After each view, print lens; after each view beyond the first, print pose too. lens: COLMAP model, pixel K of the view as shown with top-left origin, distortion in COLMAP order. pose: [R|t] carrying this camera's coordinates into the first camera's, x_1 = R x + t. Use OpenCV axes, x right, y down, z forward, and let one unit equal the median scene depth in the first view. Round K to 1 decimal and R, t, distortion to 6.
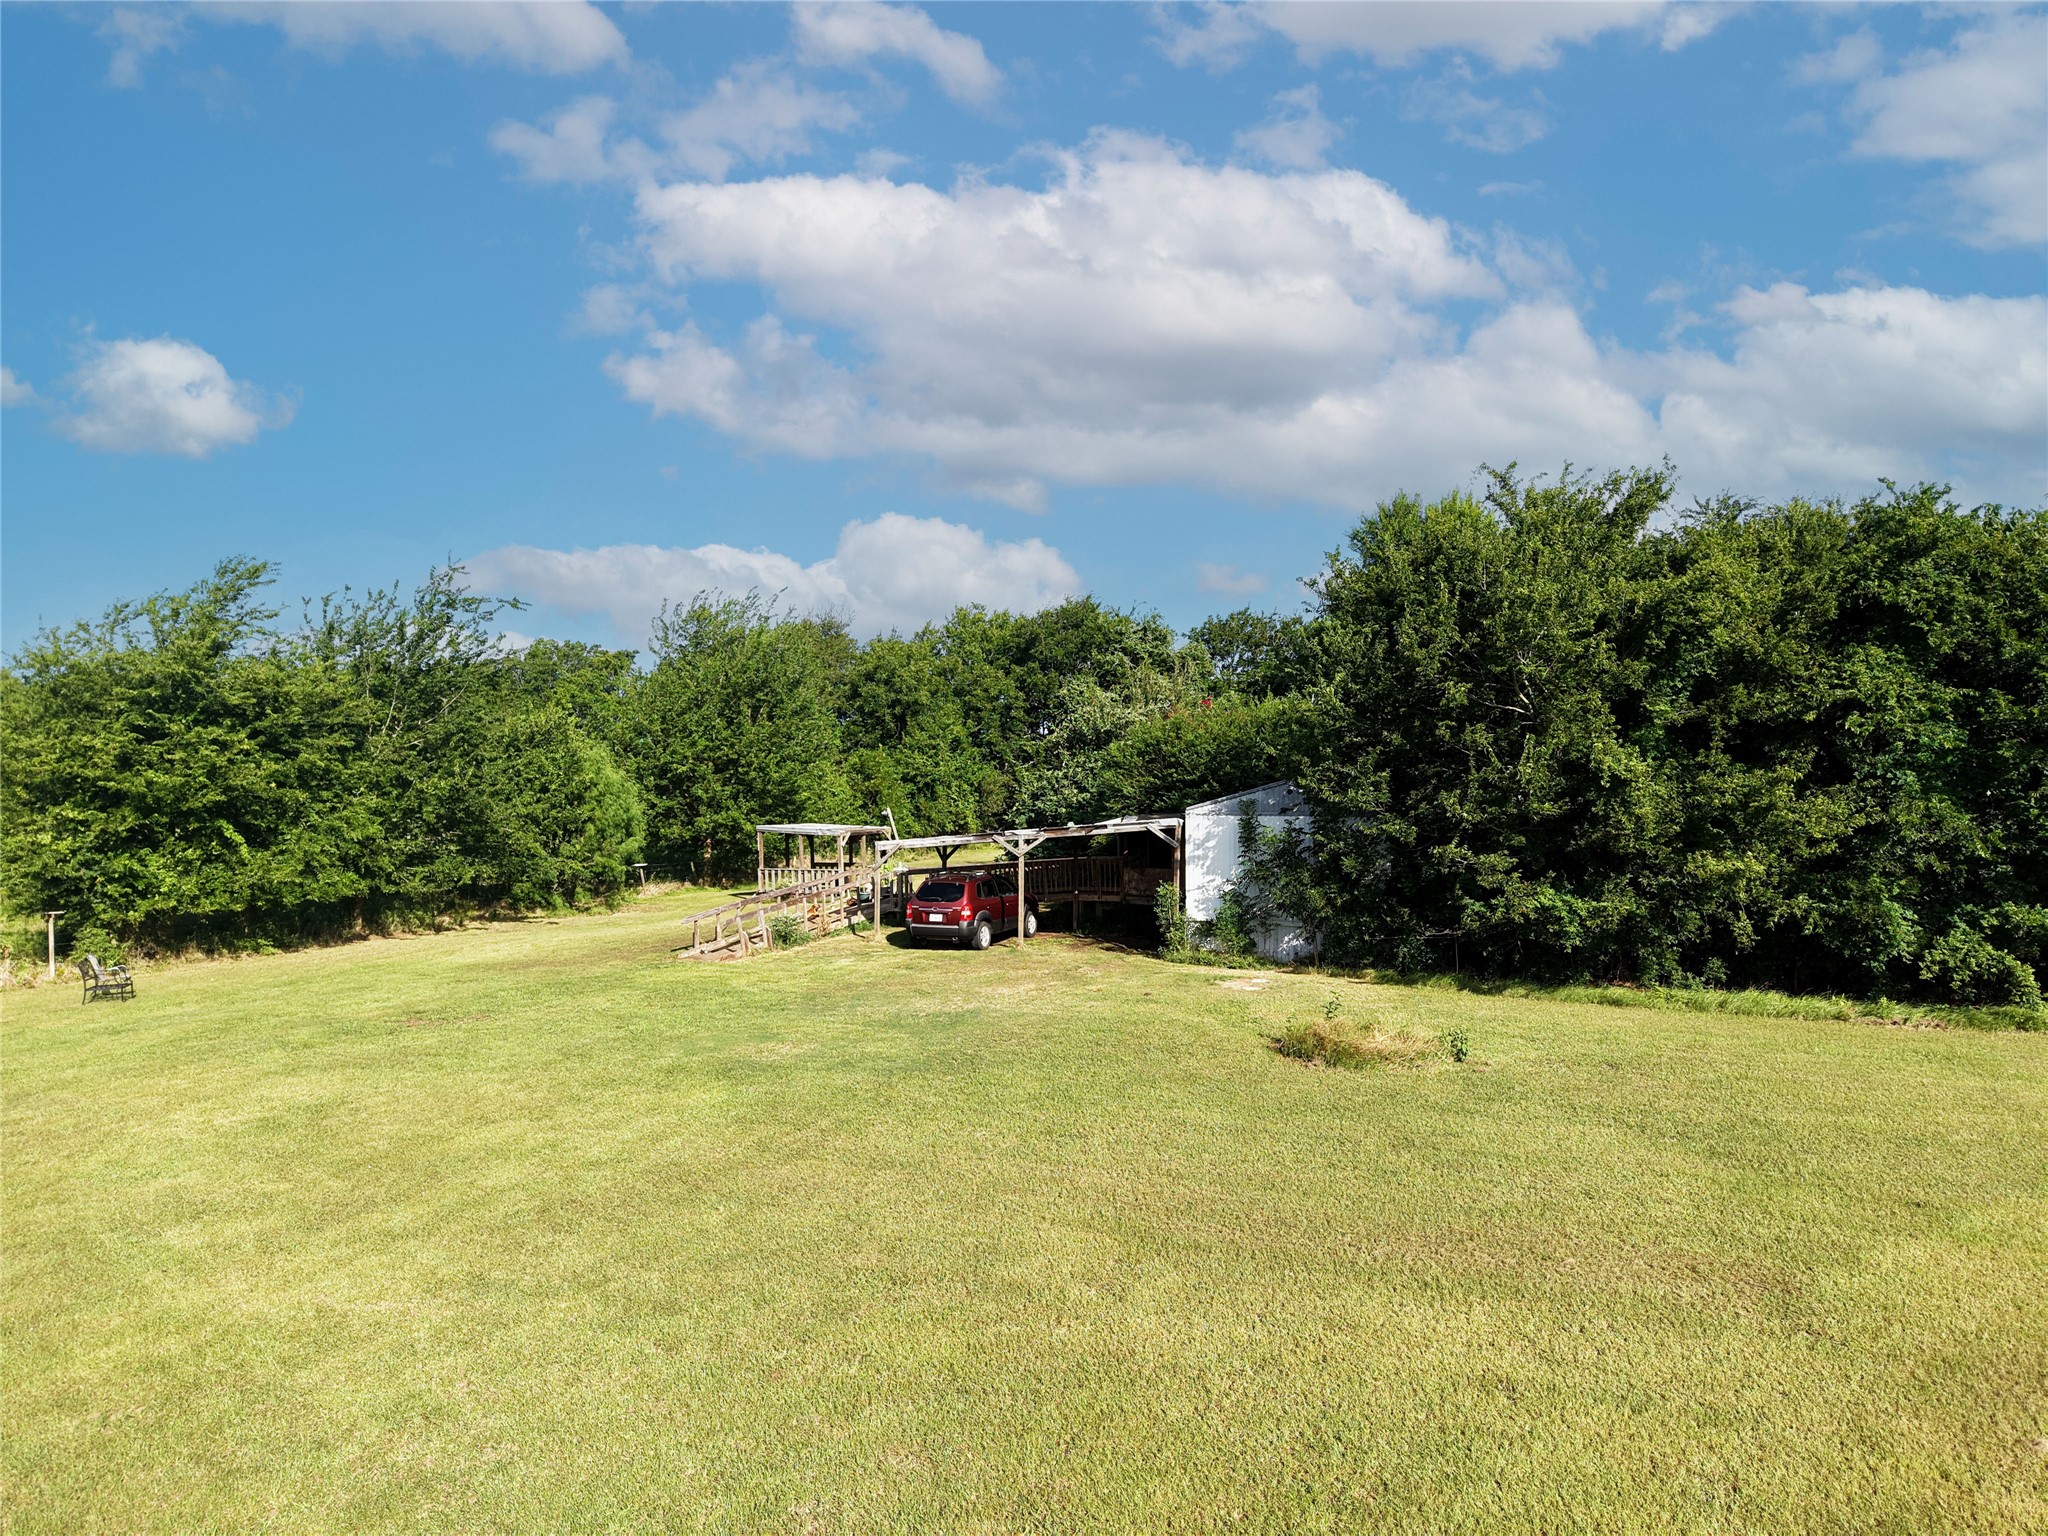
lens RADIAL K [[1347.4, 0, 1009.3], [0, 1347.4, 809.3], [0, 0, 1]] dist [0.015985, -0.026728]
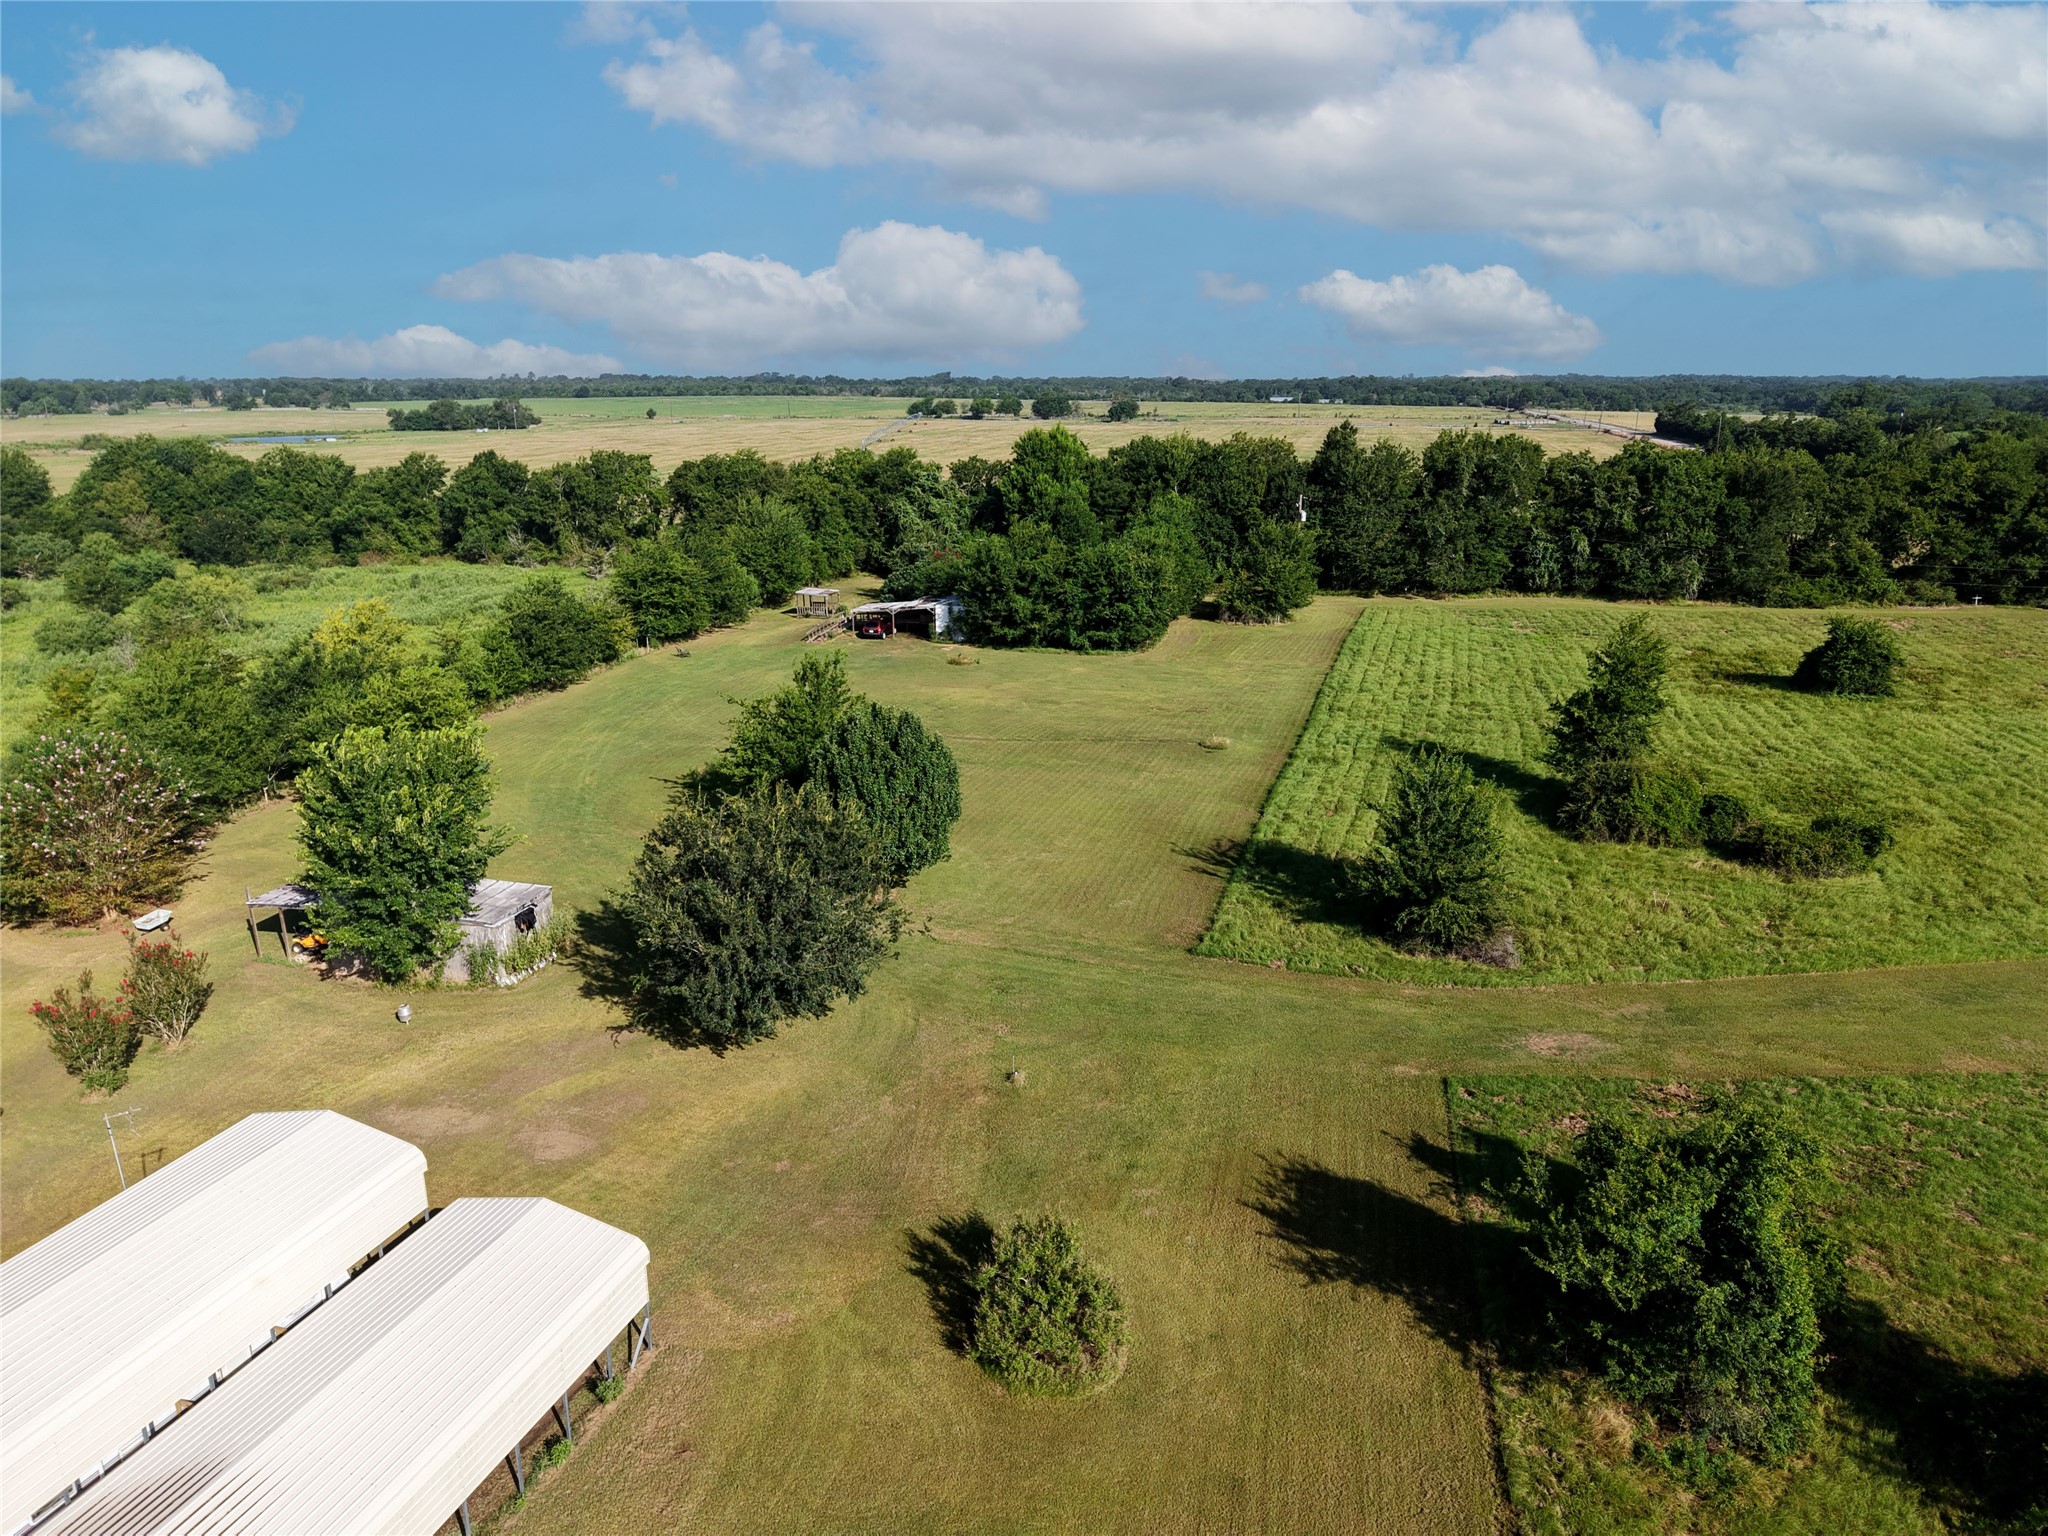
lens RADIAL K [[1380.5, 0, 993.2], [0, 1380.5, 769.7], [0, 0, 1]] dist [0.024447, -0.021189]
pose [[0.990617, -0.036196, 0.131790, -0.231082], [0.002480, 0.968894, 0.247464, -0.479769], [-0.136647, -0.244815, 0.959892, -2.751512]]
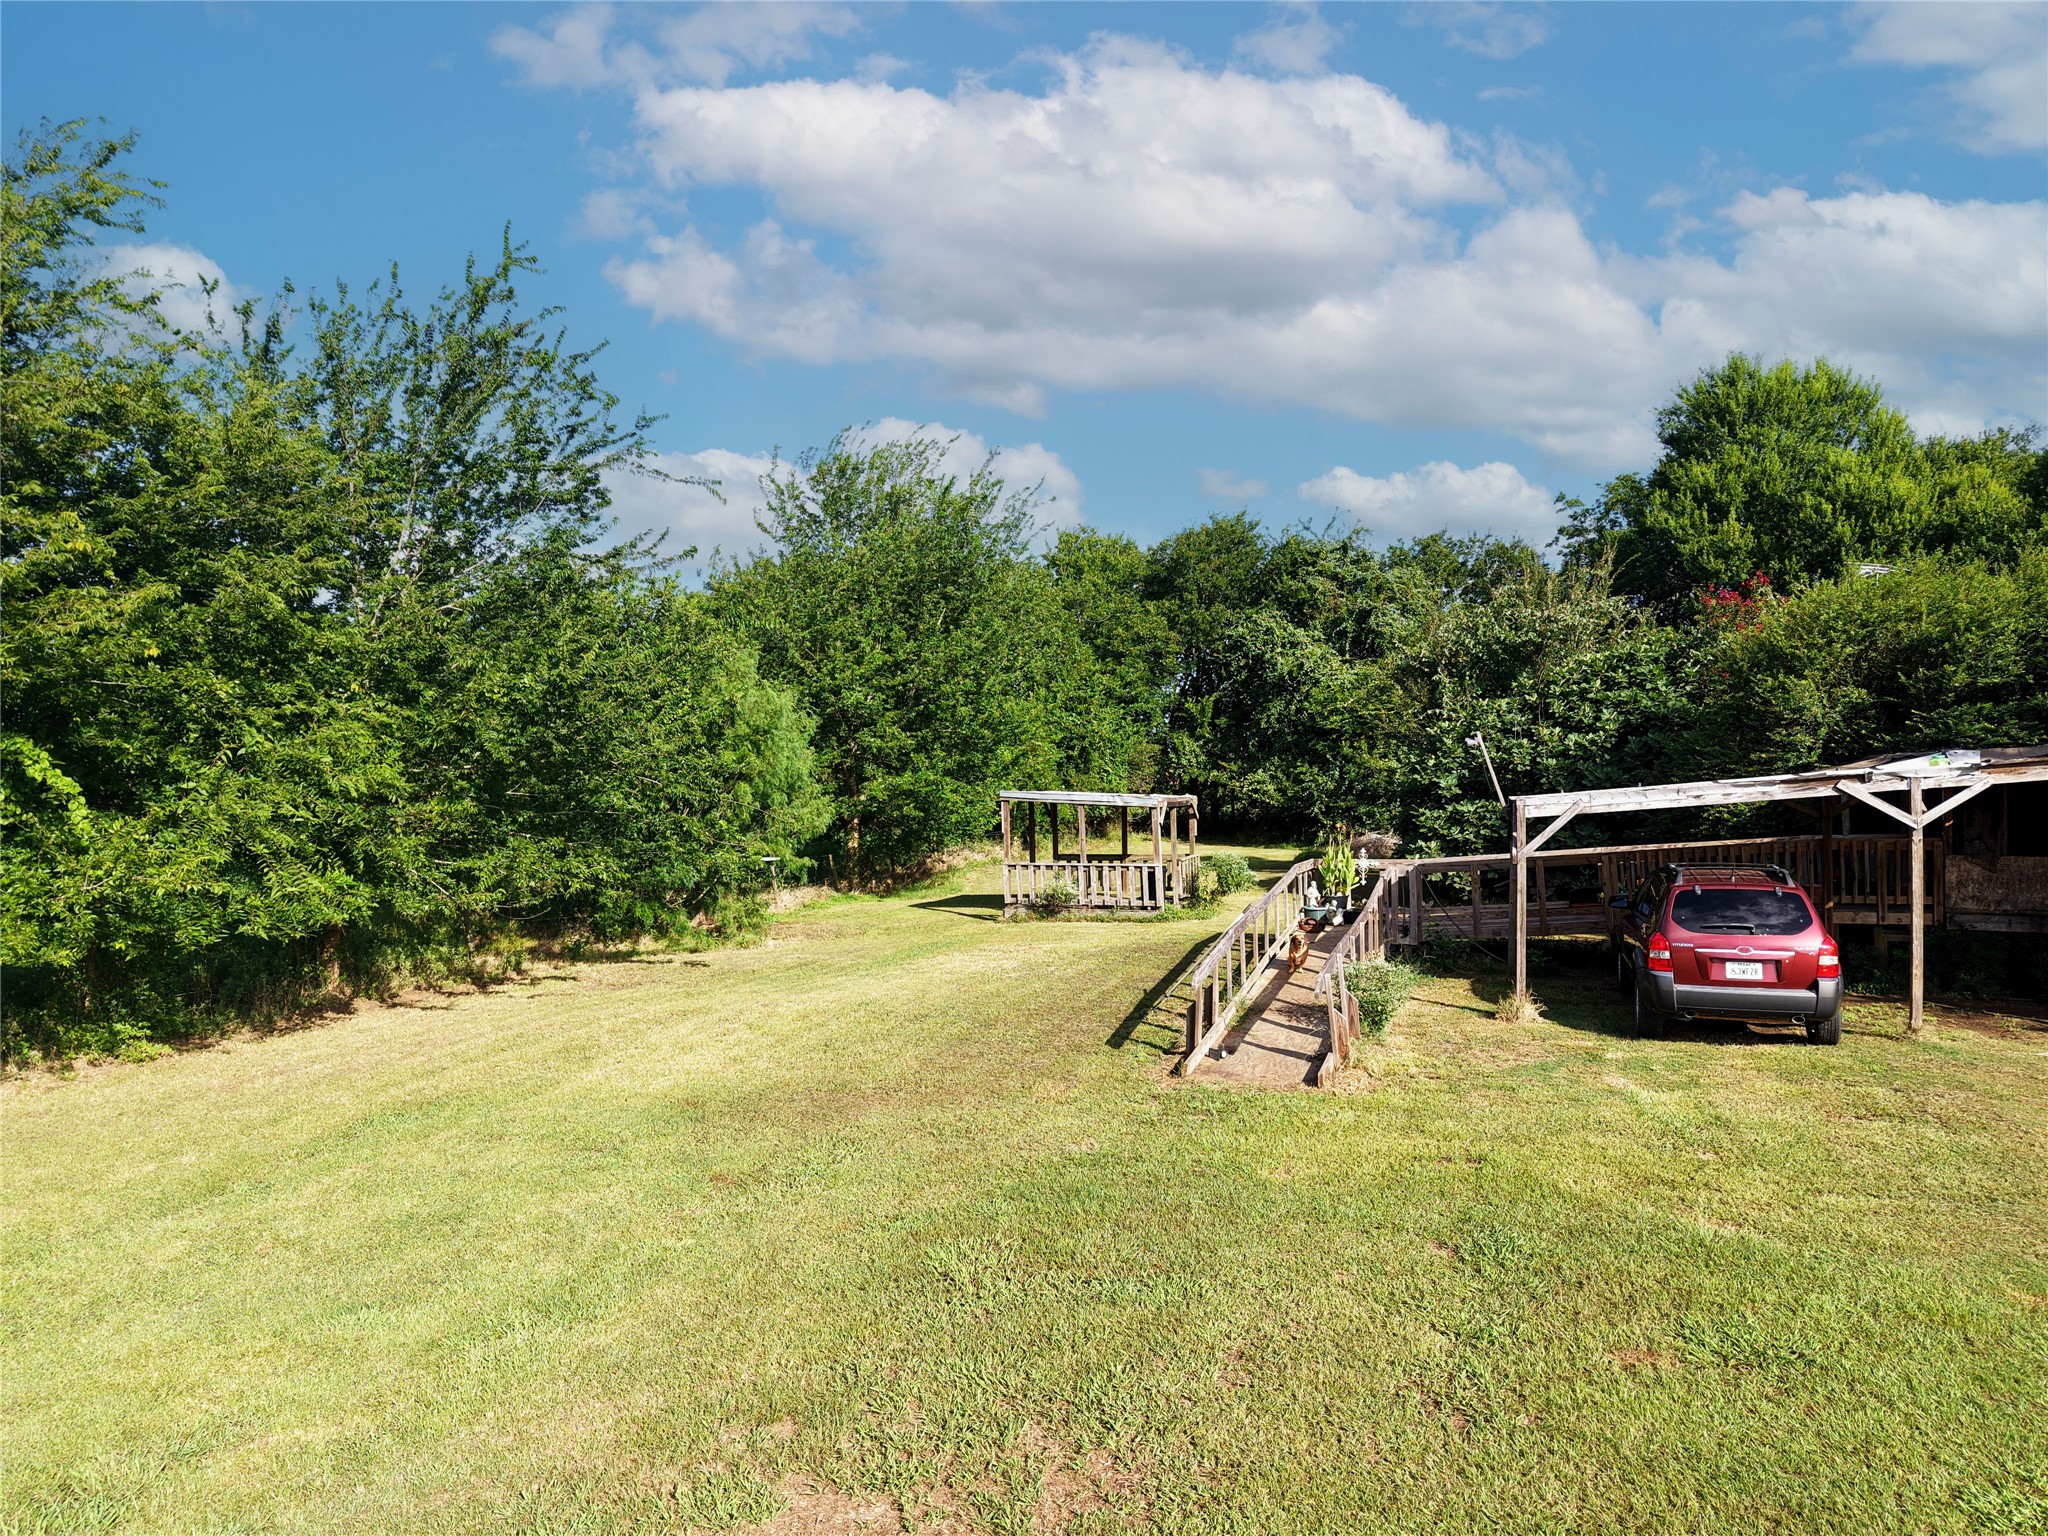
lens RADIAL K [[1347.4, 0, 1009.3], [0, 1347.4, 809.3], [0, 0, 1]] dist [0.015985, -0.026728]
pose [[0.997143, -0.000451, 0.075534, -0.307591], [0.000514, 1.000000, -0.000811, 0.028116], [-0.075533, 0.000848, 0.997143, 0.555145]]
